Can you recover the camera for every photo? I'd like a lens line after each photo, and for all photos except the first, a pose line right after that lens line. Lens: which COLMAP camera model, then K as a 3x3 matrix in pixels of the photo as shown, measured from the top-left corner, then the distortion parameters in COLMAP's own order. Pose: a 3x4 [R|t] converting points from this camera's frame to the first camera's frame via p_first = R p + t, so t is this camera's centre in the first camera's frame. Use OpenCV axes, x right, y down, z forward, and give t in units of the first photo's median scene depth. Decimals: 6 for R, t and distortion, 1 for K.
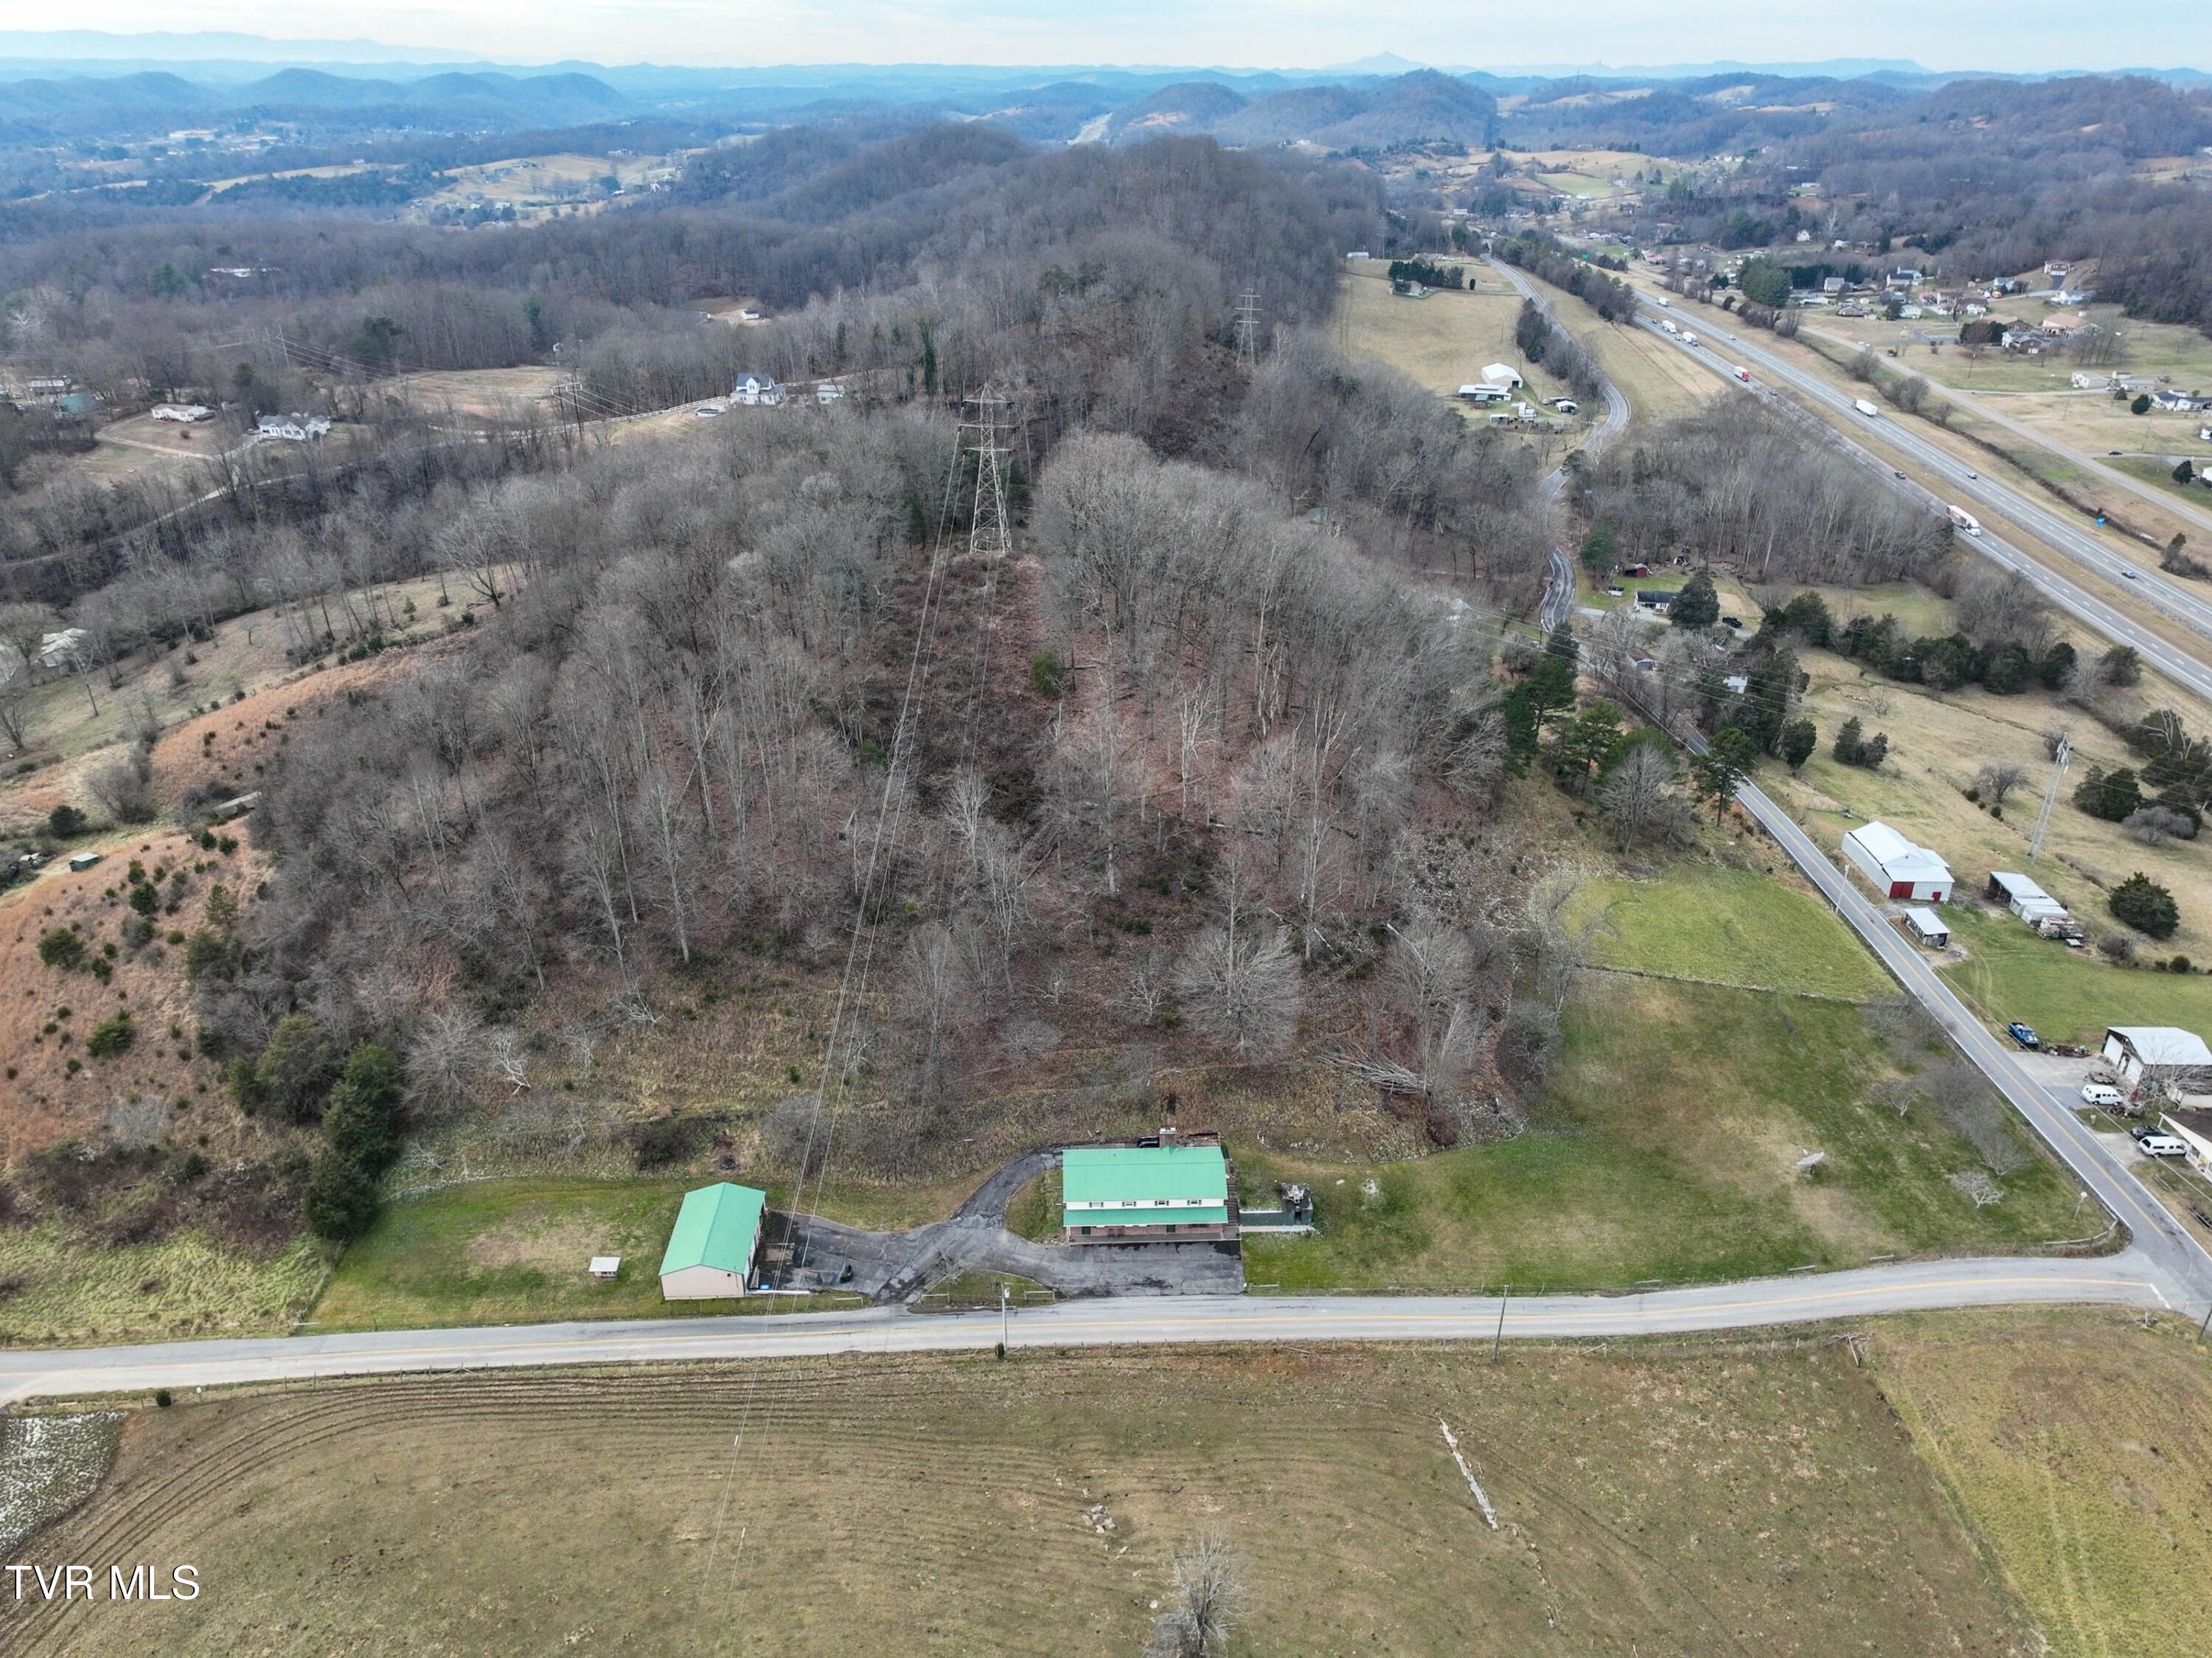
lens RADIAL K [[1557.4, 0, 1117.2], [0, 1557.4, 825.9], [0, 0, 1]] dist [0.000068, 0.016652]
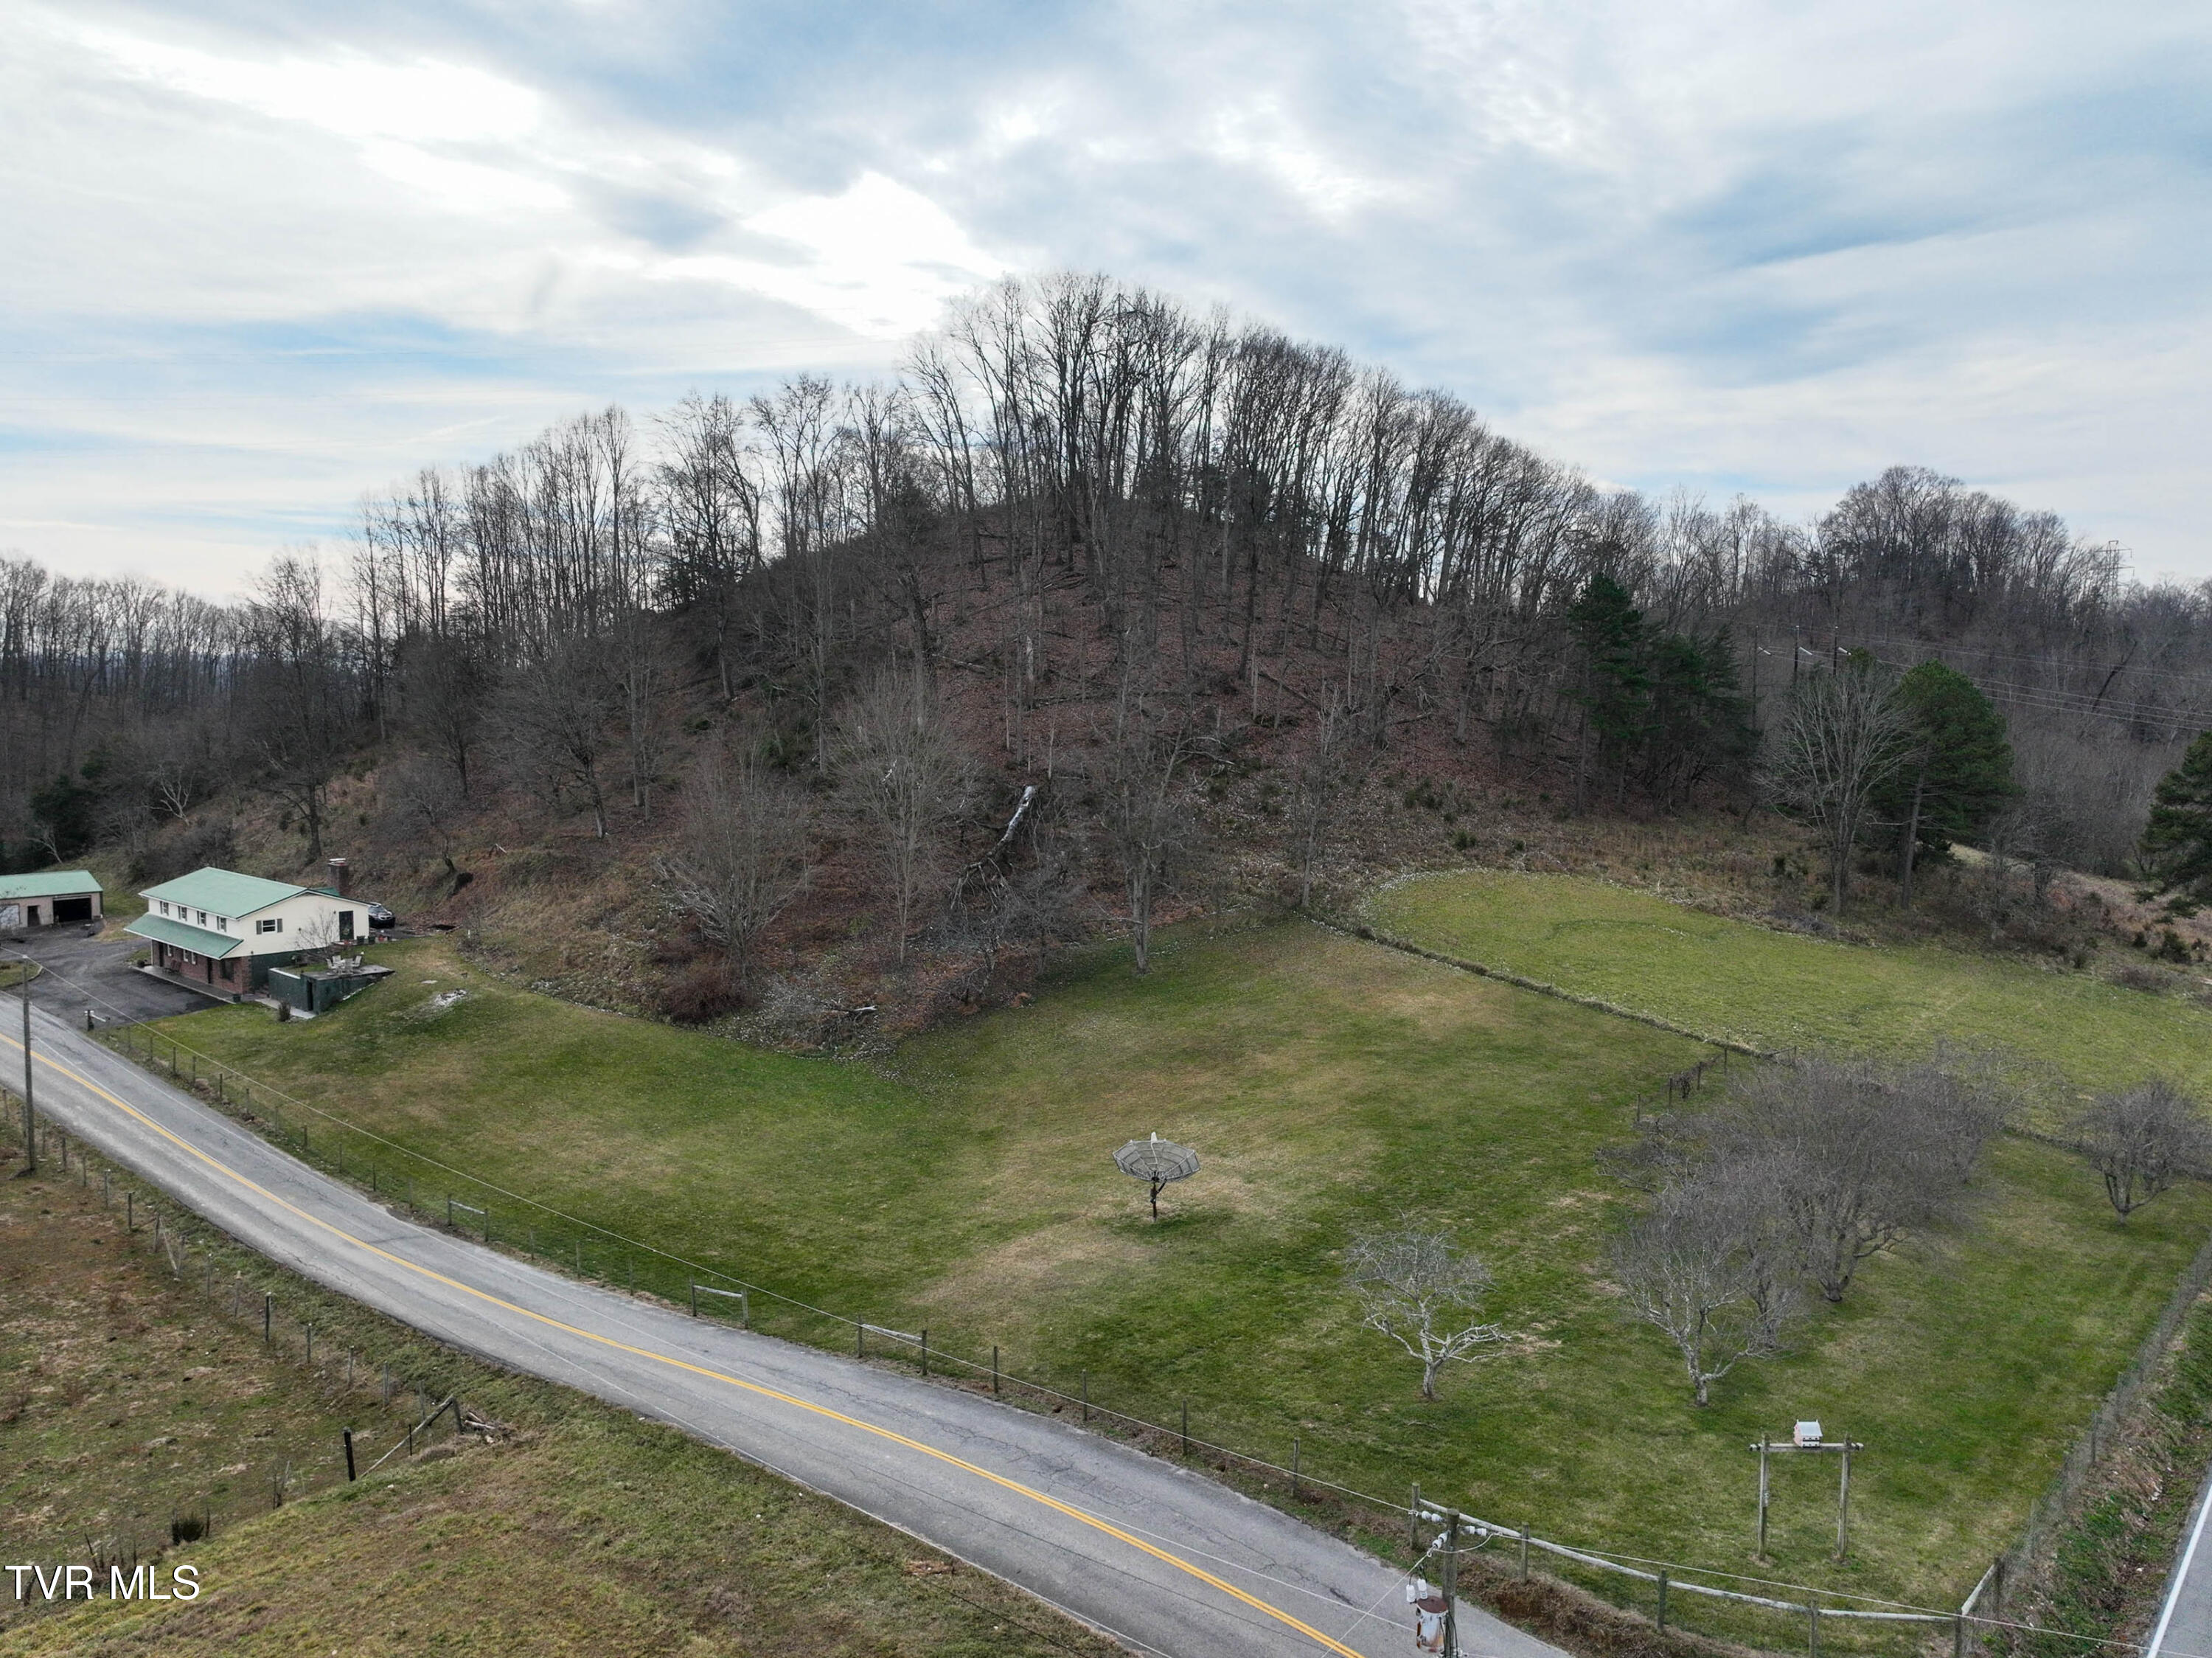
lens RADIAL K [[1557.4, 0, 1117.3], [0, 1557.4, 833.6], [0, 0, 1]] dist [0.000068, 0.016652]
pose [[0.721873, 0.062153, -0.689229, 0.699603], [-0.310265, 0.919317, -0.242058, 0.245183], [0.618575, 0.388579, 0.682914, 0.783319]]
